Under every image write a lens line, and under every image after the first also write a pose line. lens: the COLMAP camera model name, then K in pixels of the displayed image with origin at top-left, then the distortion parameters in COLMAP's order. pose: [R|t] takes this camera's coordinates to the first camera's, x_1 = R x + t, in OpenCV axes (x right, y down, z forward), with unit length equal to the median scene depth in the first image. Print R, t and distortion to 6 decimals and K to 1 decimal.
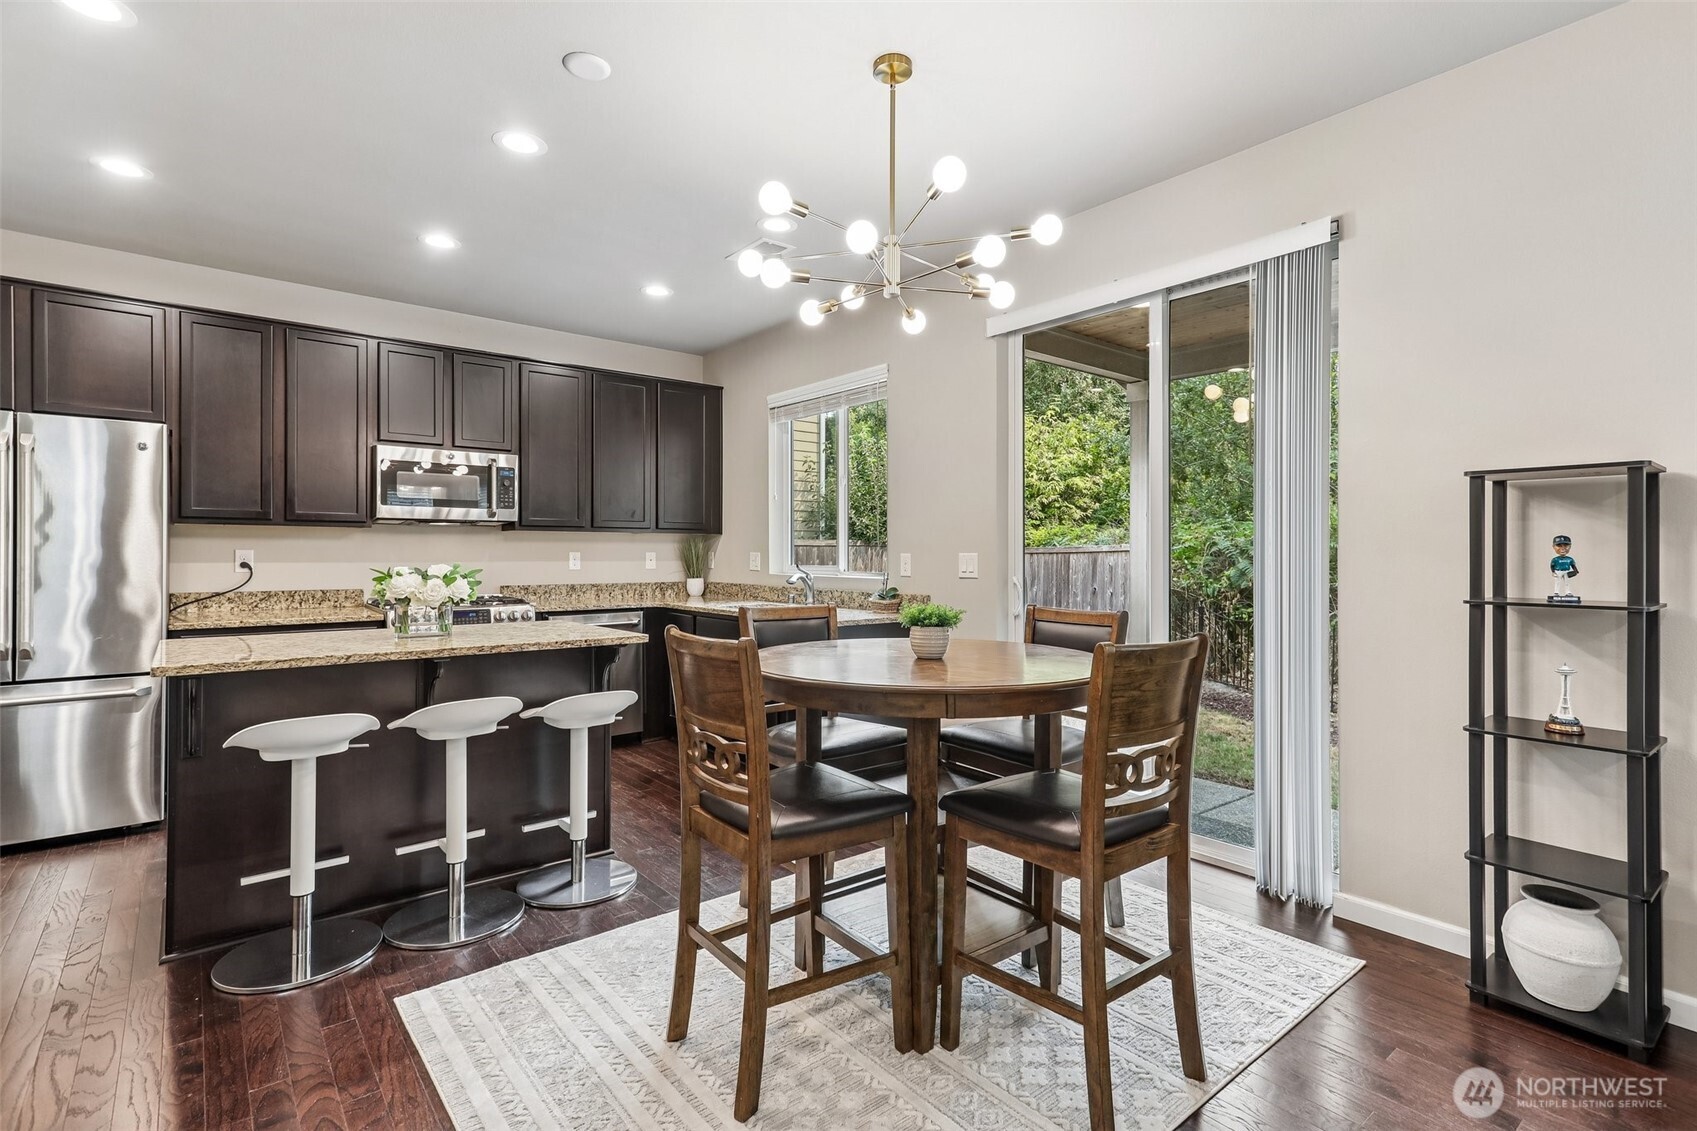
lens RADIAL K [[808.4, 0, 858.6], [0, 808.4, 556.2], [0, 0, 1]] dist [0.012417, 0.002308]
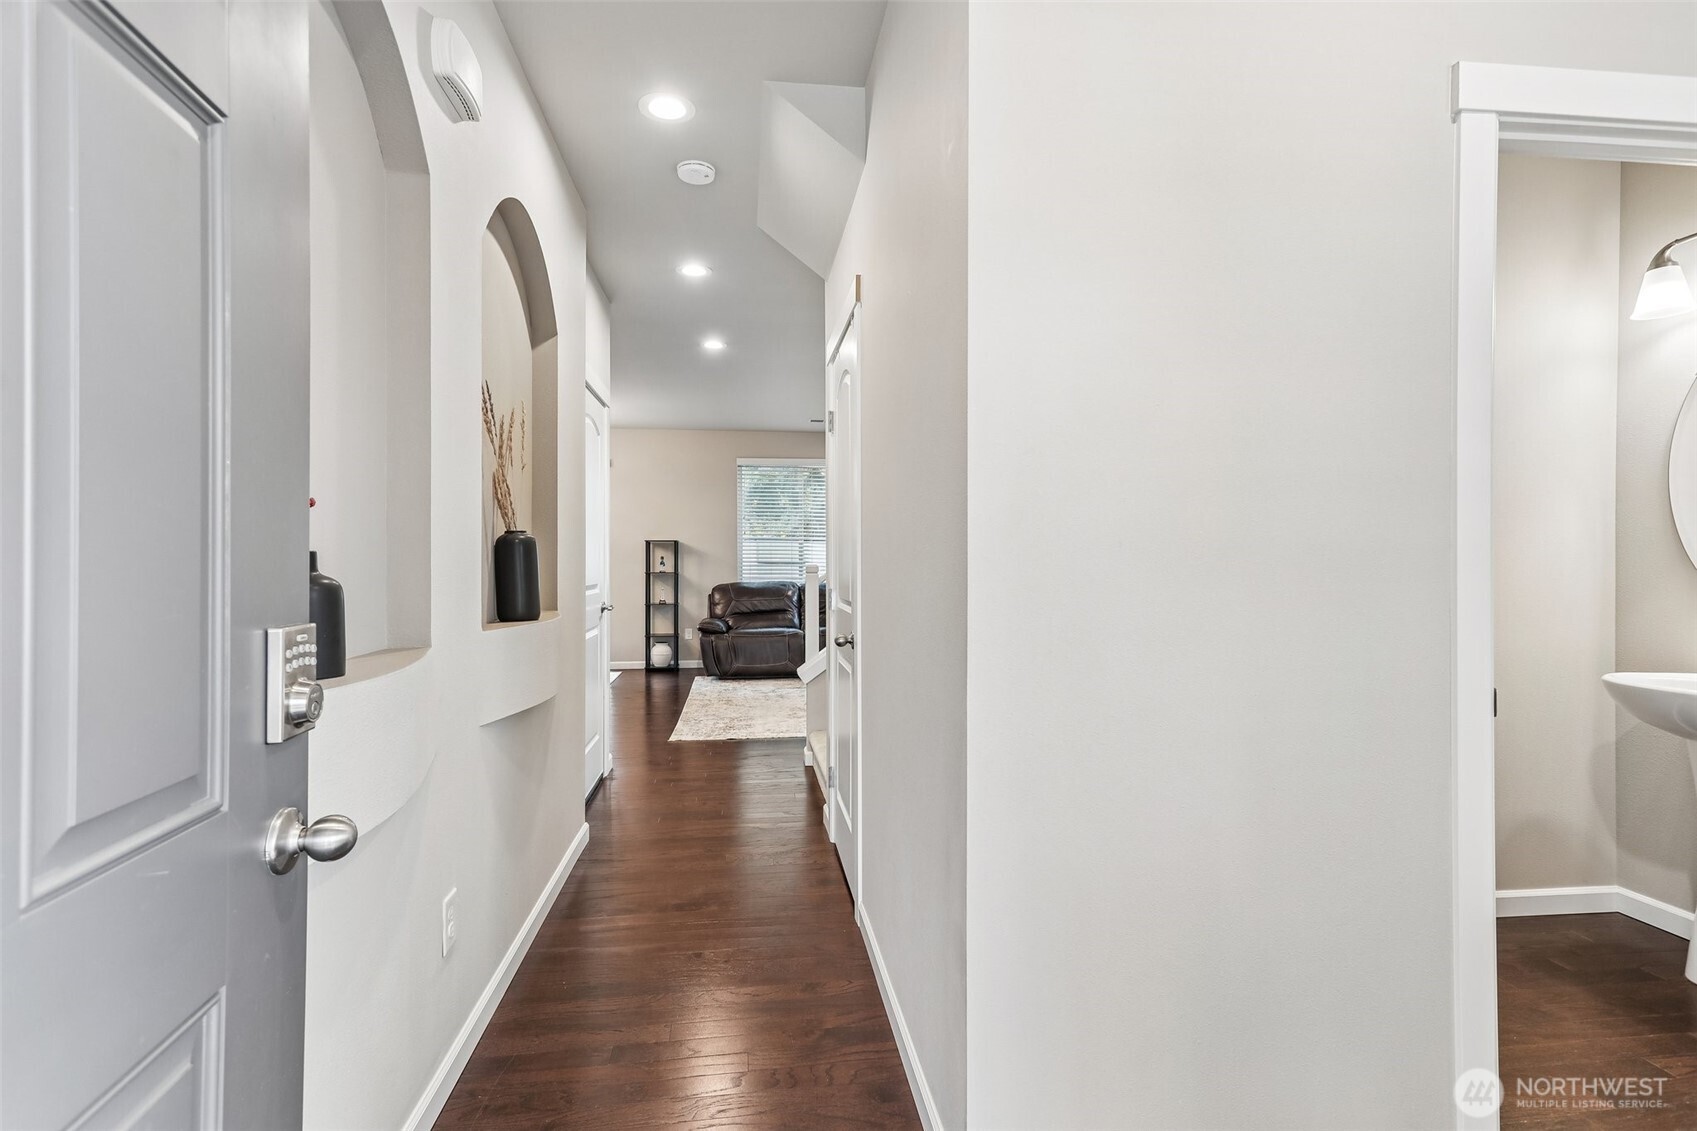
lens RADIAL K [[808.4, 0, 847.7], [0, 808.4, 562.8], [0, 0, 1]] dist [0.012417, 0.002308]
pose [[0.533252, -0.007422, 0.845924, -2.752356], [0.006920, 0.999966, 0.004411, -0.005687], [-0.845928, 0.003501, 0.533285, -2.592822]]
